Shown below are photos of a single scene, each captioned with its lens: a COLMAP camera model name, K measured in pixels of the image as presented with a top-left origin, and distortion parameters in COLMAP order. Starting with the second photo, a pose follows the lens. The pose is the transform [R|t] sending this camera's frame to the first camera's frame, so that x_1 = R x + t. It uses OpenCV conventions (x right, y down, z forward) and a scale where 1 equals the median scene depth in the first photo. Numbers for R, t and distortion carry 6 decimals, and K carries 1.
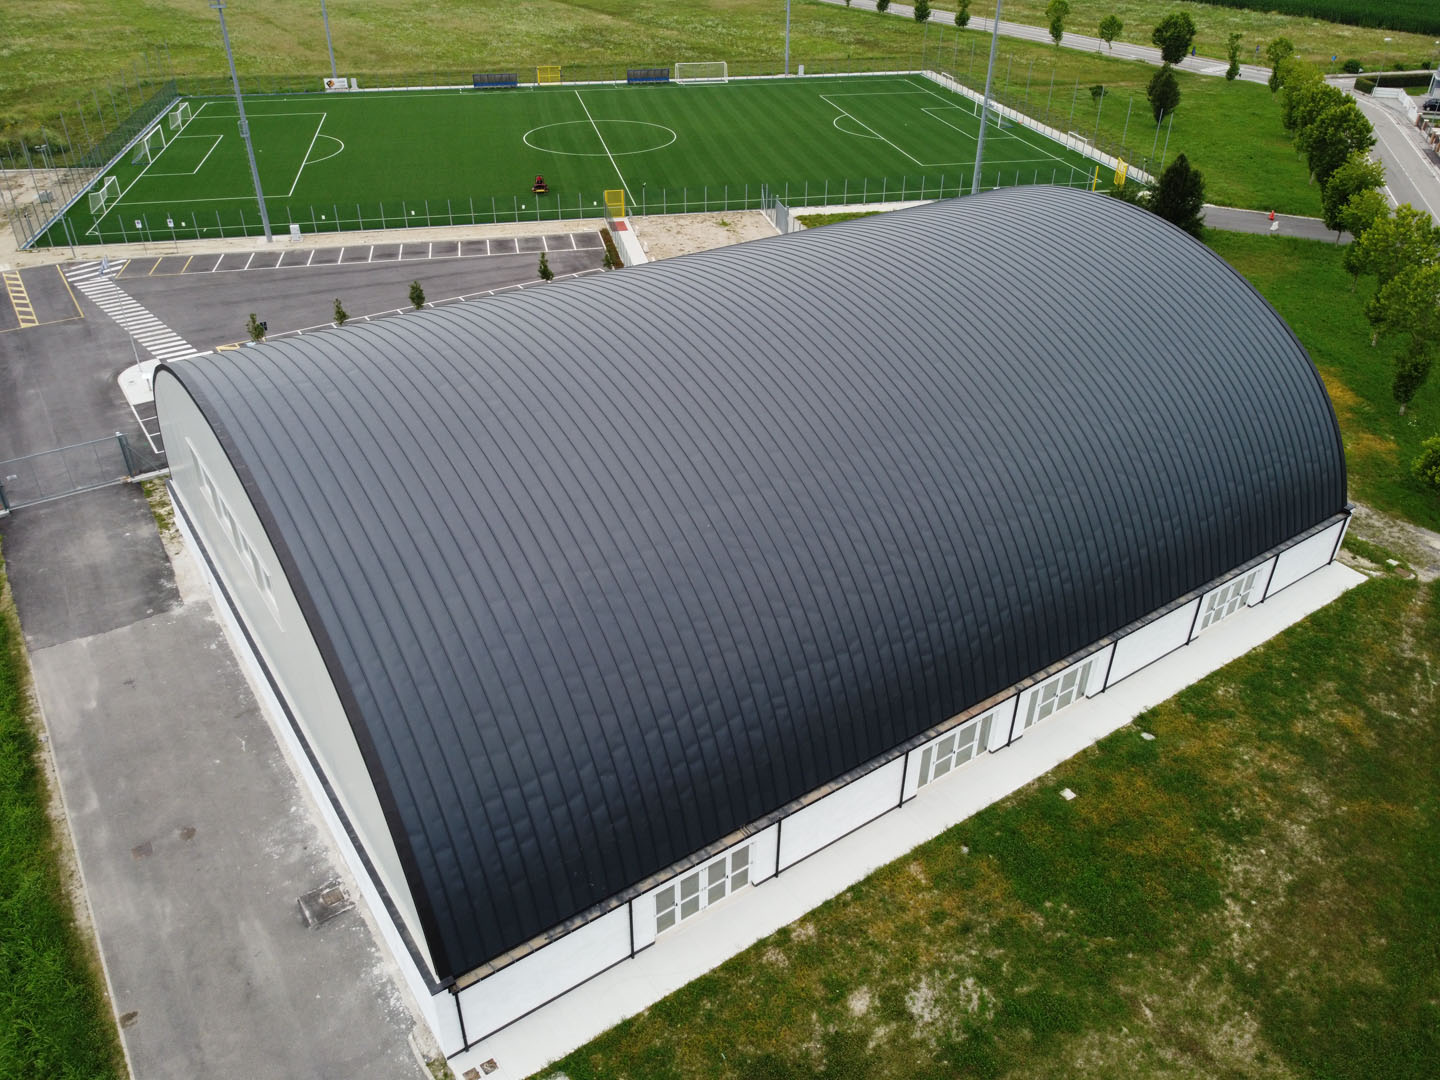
lens RADIAL K [[1089.6, 0, 718.7], [0, 1089.6, 530.1], [0, 0, 1]] dist [0.000841, -0.004925]
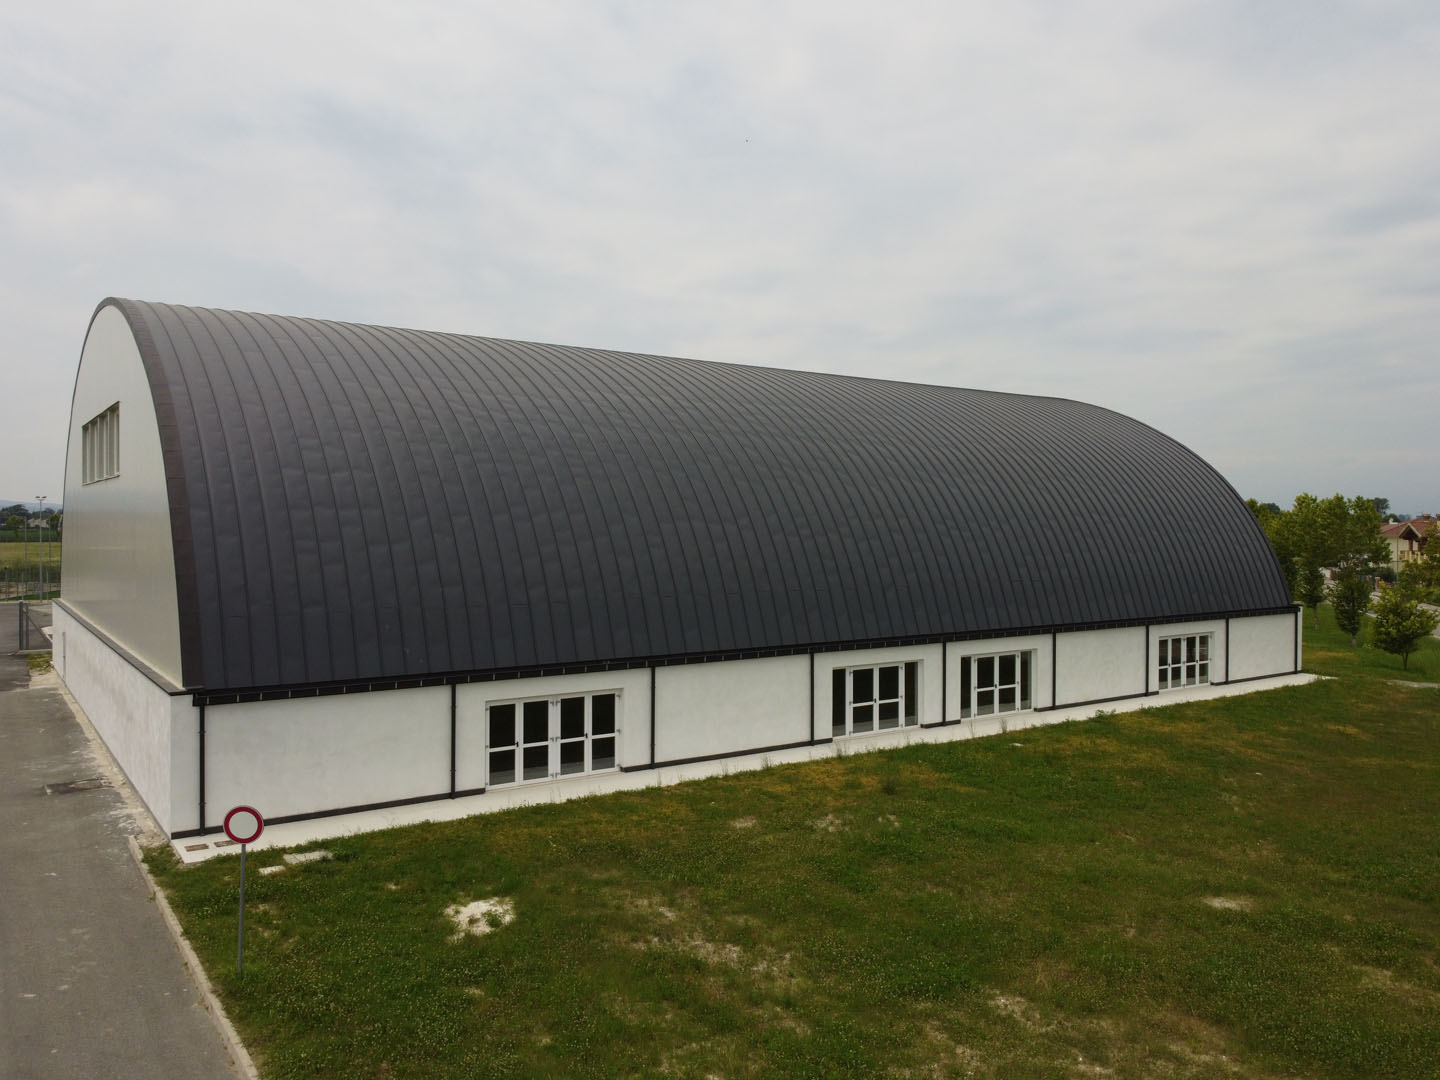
lens RADIAL K [[1089.6, 0, 718.0], [0, 1089.6, 533.0], [0, 0, 1]] dist [0.000841, -0.004925]
pose [[0.999971, -0.003653, 0.006679, 0.094413], [0.006623, 0.849957, -0.526811, 0.580138], [-0.003752, 0.526840, 0.849956, 0.222876]]
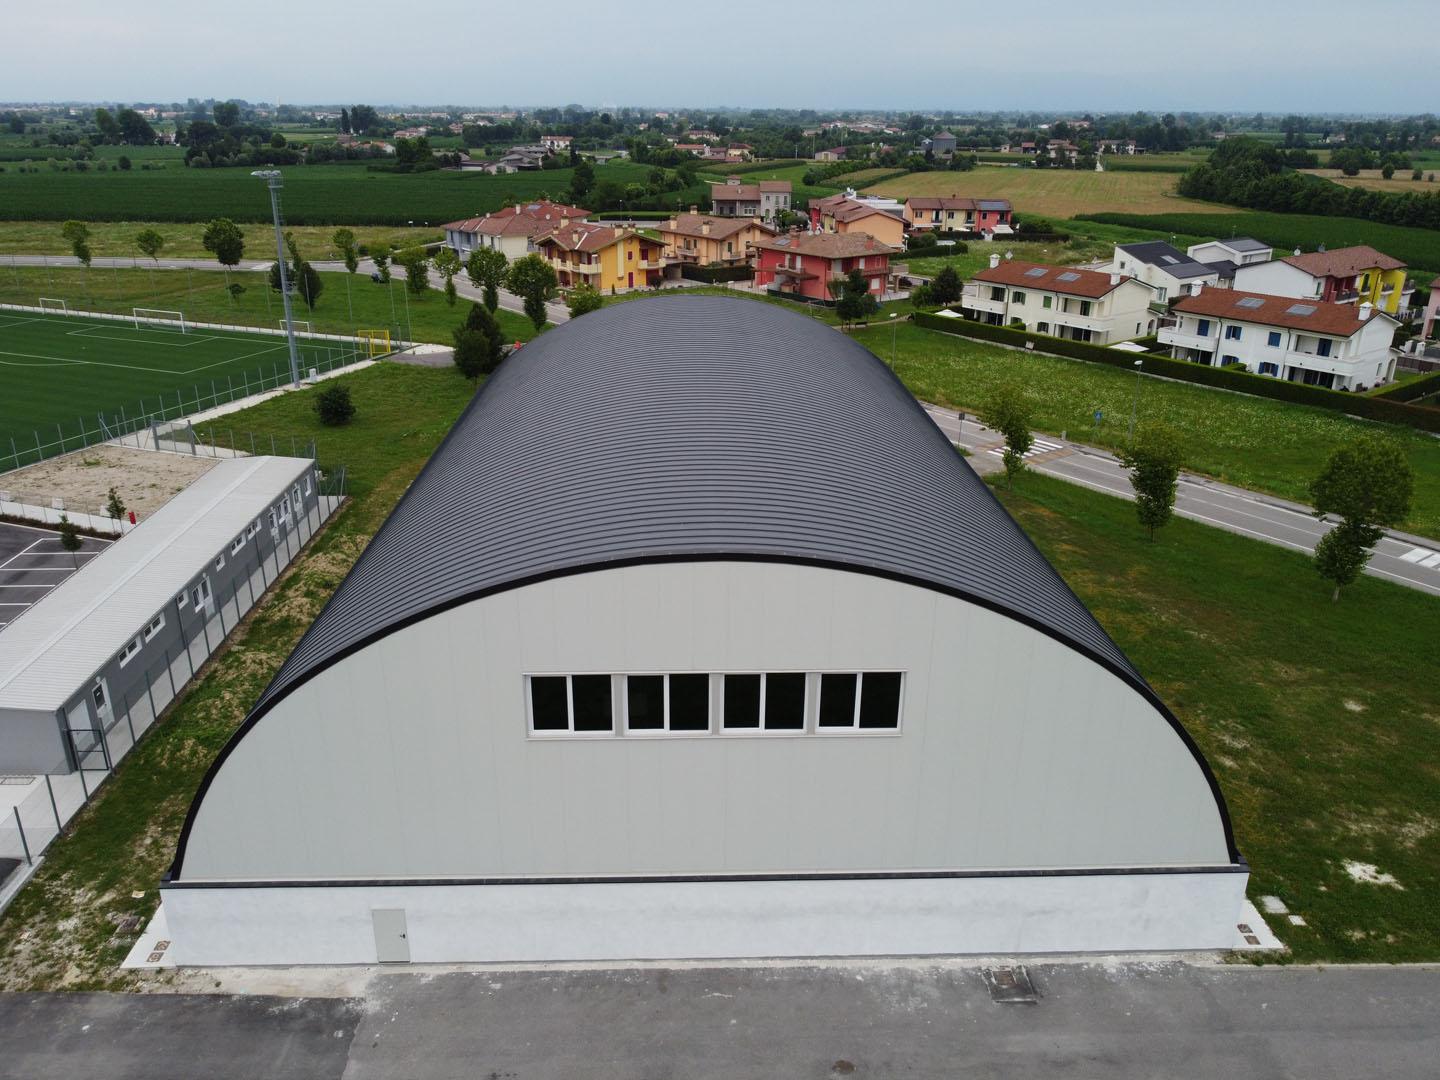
lens RADIAL K [[1089.6, 0, 717.6], [0, 1089.6, 530.7], [0, 0, 1]] dist [0.000841, -0.004925]
pose [[0.538394, -0.305529, 0.785356, -1.081704], [0.444720, 0.894629, 0.043166, -0.161353], [-0.715790, 0.326023, 0.617538, 0.446061]]
